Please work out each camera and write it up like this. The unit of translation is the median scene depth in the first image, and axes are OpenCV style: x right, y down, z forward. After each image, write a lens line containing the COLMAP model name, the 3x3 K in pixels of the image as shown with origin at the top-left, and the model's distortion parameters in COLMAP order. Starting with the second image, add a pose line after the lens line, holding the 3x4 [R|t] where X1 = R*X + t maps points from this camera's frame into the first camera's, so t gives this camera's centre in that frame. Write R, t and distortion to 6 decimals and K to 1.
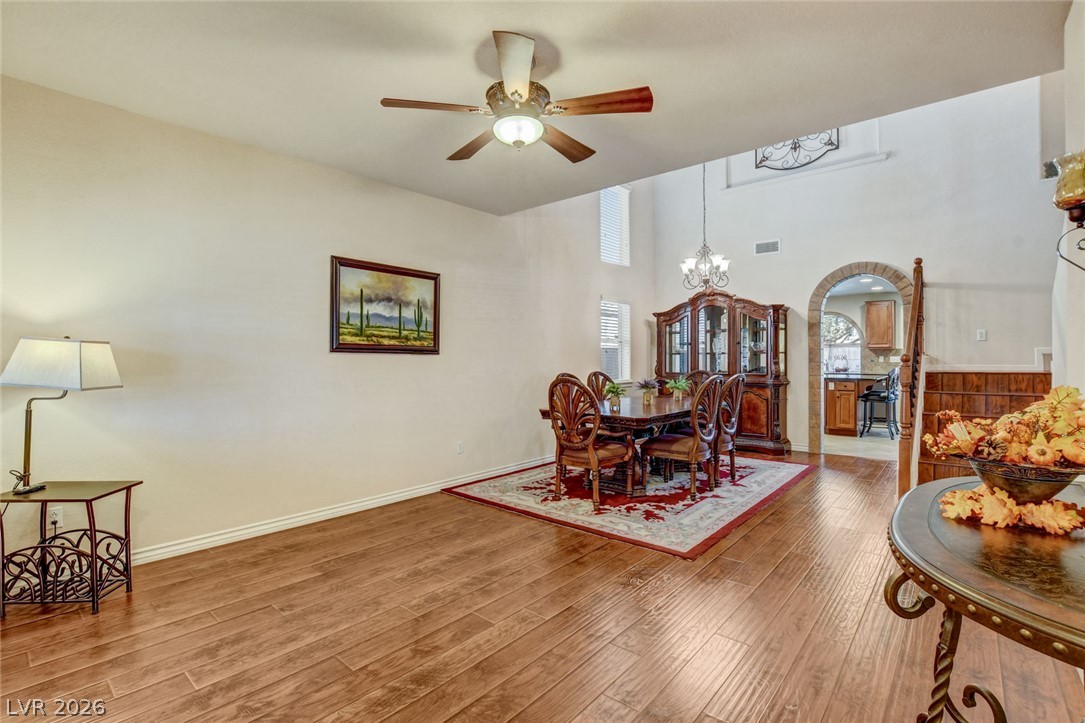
lens RADIAL K [[497.0, 0, 535.7], [0, 497.0, 361.2], [0, 0, 1]] dist [-0.030040, 0.001474]
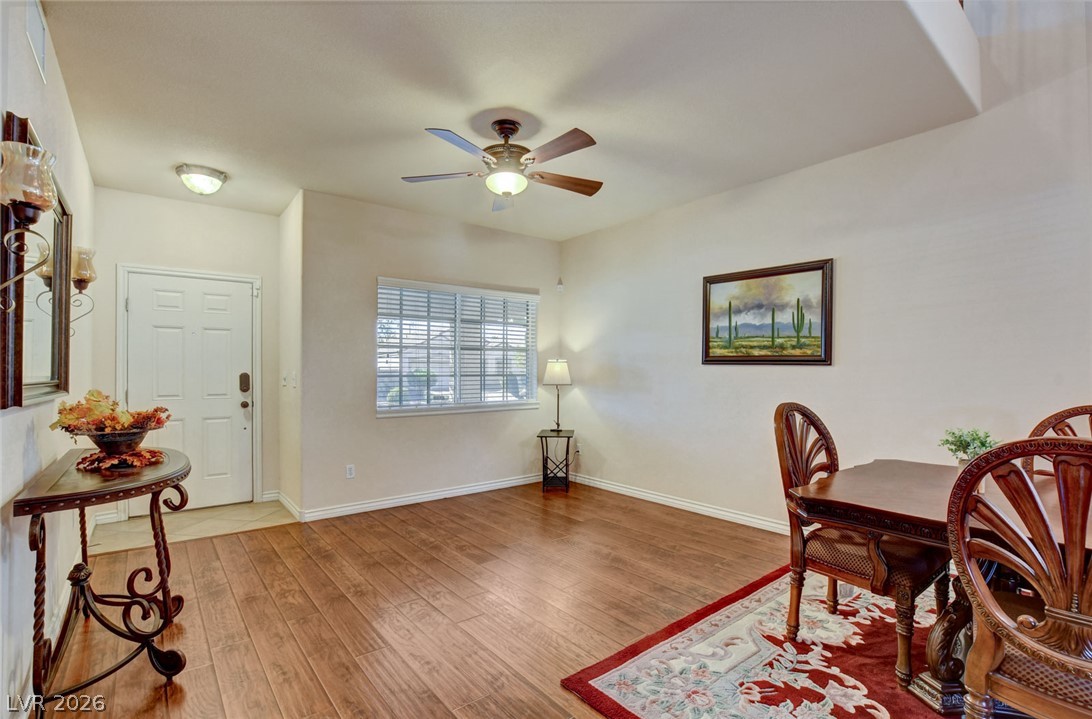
lens RADIAL K [[496.8, 0, 549.9], [0, 496.8, 374.0], [0, 0, 1]] dist [-0.034069, 0.000015]
pose [[-0.162103, 0.009960, -0.986724, 0.697820], [-0.004009, 0.999934, 0.010752, -0.007419], [0.986766, 0.005699, -0.162052, 0.797176]]
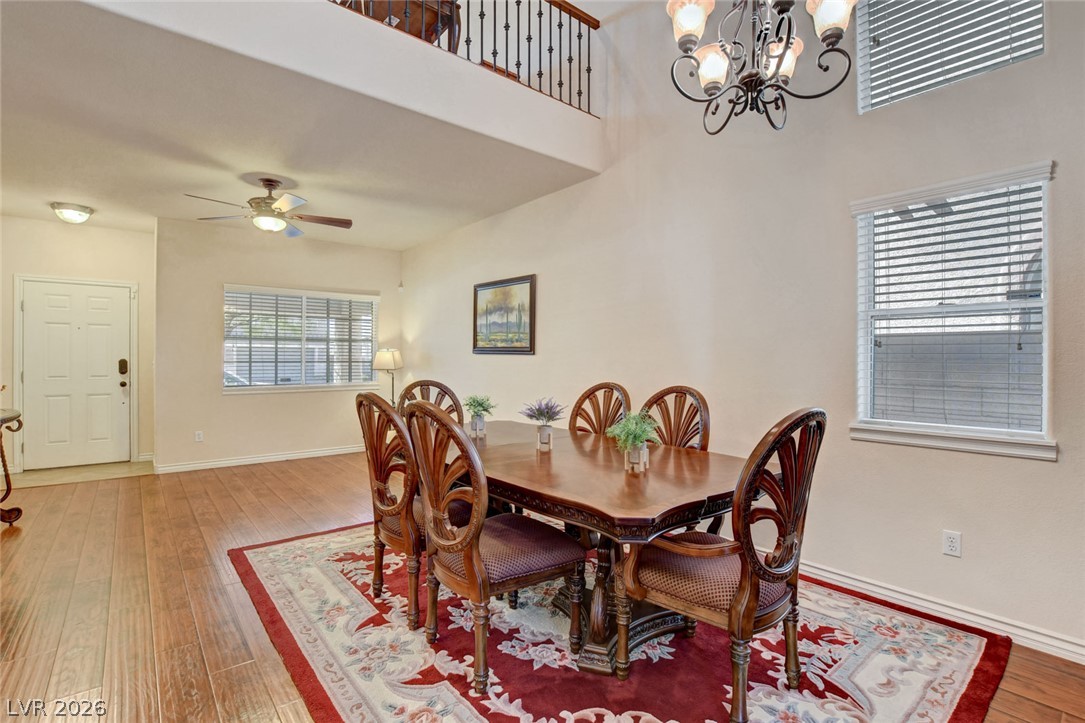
lens RADIAL K [[497.0, 0, 535.7], [0, 497.0, 361.2], [0, 0, 1]] dist [-0.030040, 0.001474]
pose [[-0.156230, 0.006789, -0.987697, 0.906033], [-0.007719, 0.999937, 0.008094, -0.009385], [0.987691, 0.008888, -0.156168, 1.322383]]
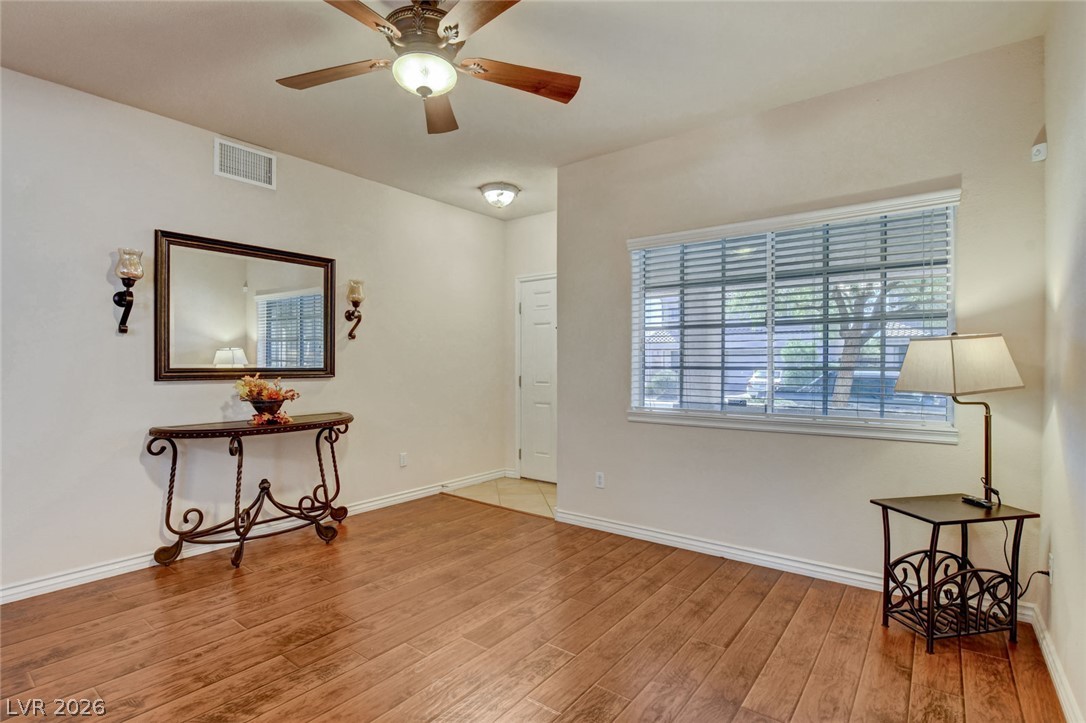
lens RADIAL K [[528.4, 0, 542.3], [0, 528.4, 368.0], [0, 0, 1]] dist [-0.026774, 0.000179]
pose [[-0.997631, 0.008421, -0.068280, -0.098646], [0.007131, 0.999792, 0.019112, -0.006572], [0.068427, 0.018580, -0.997483, 1.143841]]
